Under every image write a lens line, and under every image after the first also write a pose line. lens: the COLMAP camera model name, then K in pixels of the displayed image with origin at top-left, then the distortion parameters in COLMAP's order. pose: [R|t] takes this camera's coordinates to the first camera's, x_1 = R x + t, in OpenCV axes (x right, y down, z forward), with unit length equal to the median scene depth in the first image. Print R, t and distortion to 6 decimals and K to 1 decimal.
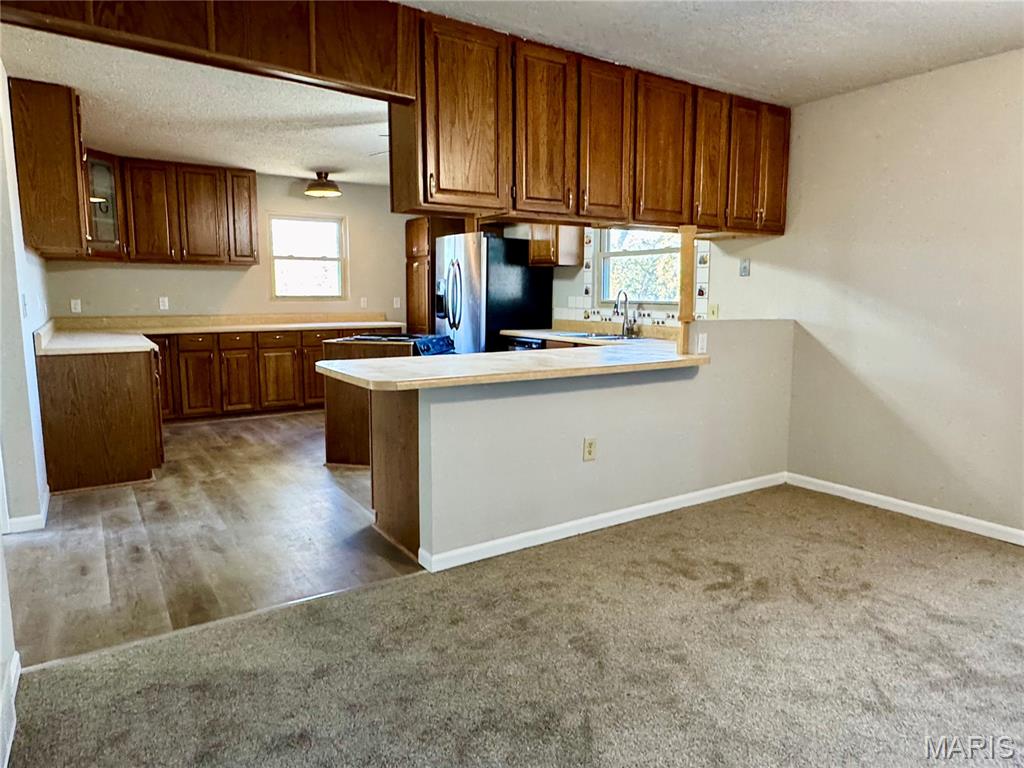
lens RADIAL K [[638.8, 0, 512.8], [0, 638.8, 380.0], [0, 0, 1]] dist [-0.007105, 0.000257]
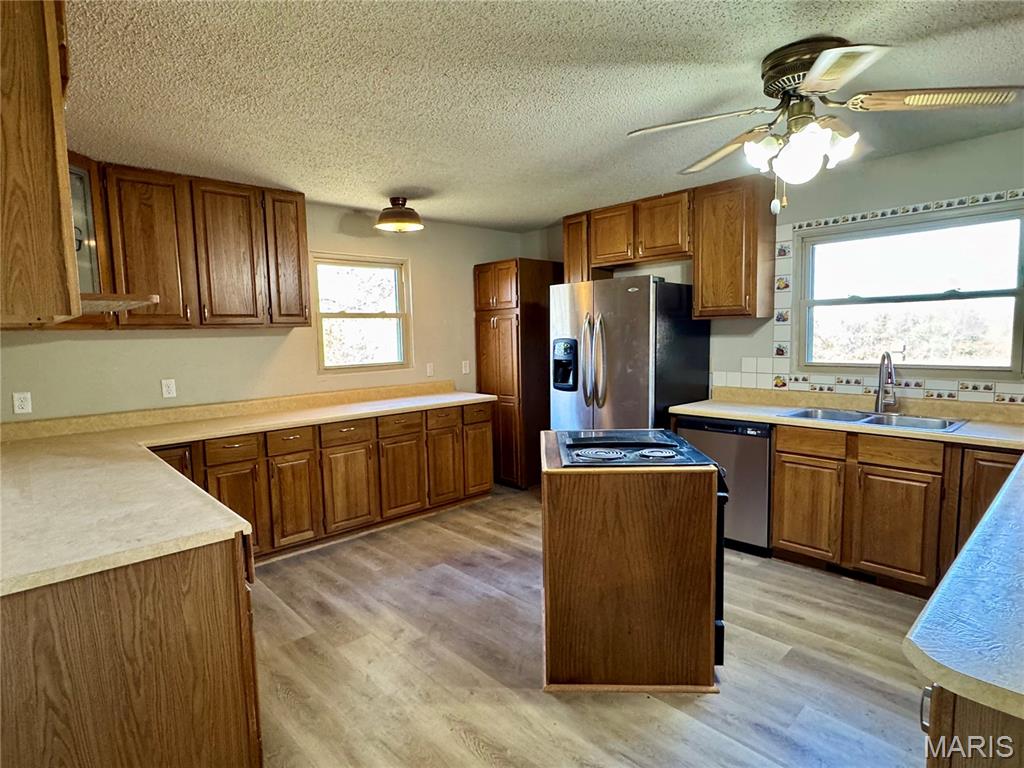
lens RADIAL K [[543.7, 0, 508.8], [0, 543.7, 385.3], [0, 0, 1]] dist [-0.002973, -0.000674]
pose [[0.987353, -0.043771, 0.152372, -0.286303], [0.050069, 0.998032, -0.037741, -0.085273], [-0.150420, 0.044893, 0.987602, 0.390227]]
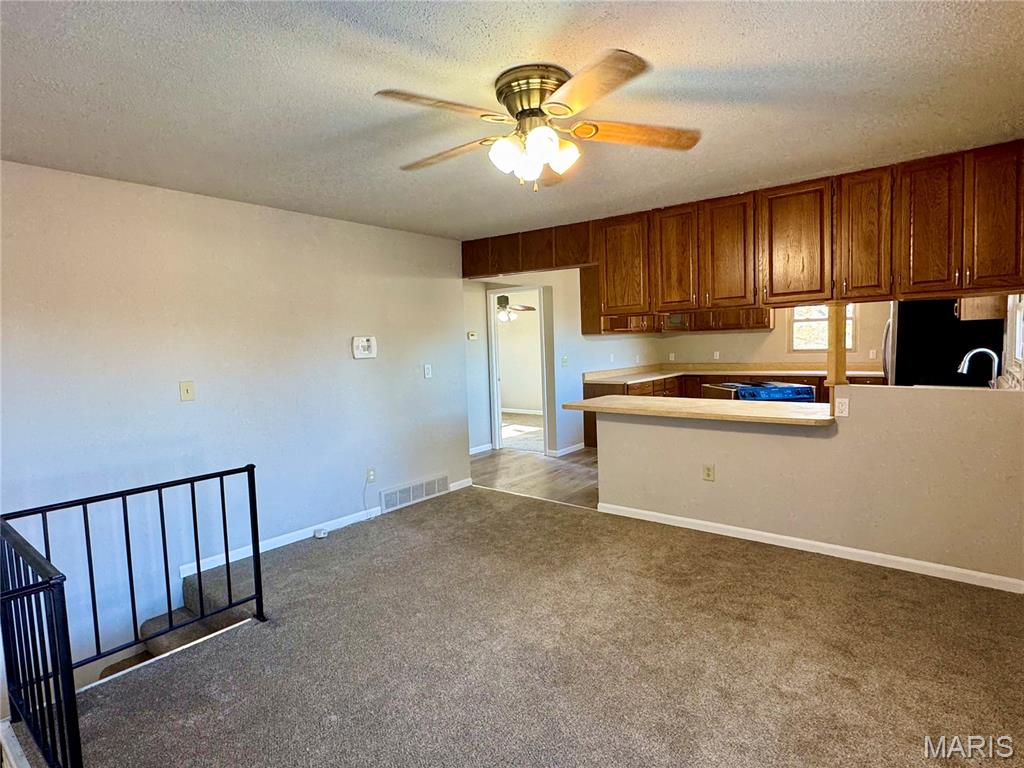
lens RADIAL K [[543.7, 0, 508.3], [0, 543.7, 383.2], [0, 0, 1]] dist [-0.002973, -0.000674]
pose [[0.298582, 0.057464, -0.952652, 0.589243], [-0.097228, 0.994824, 0.029534, -0.041711], [0.949418, 0.083806, 0.302624, 0.112340]]
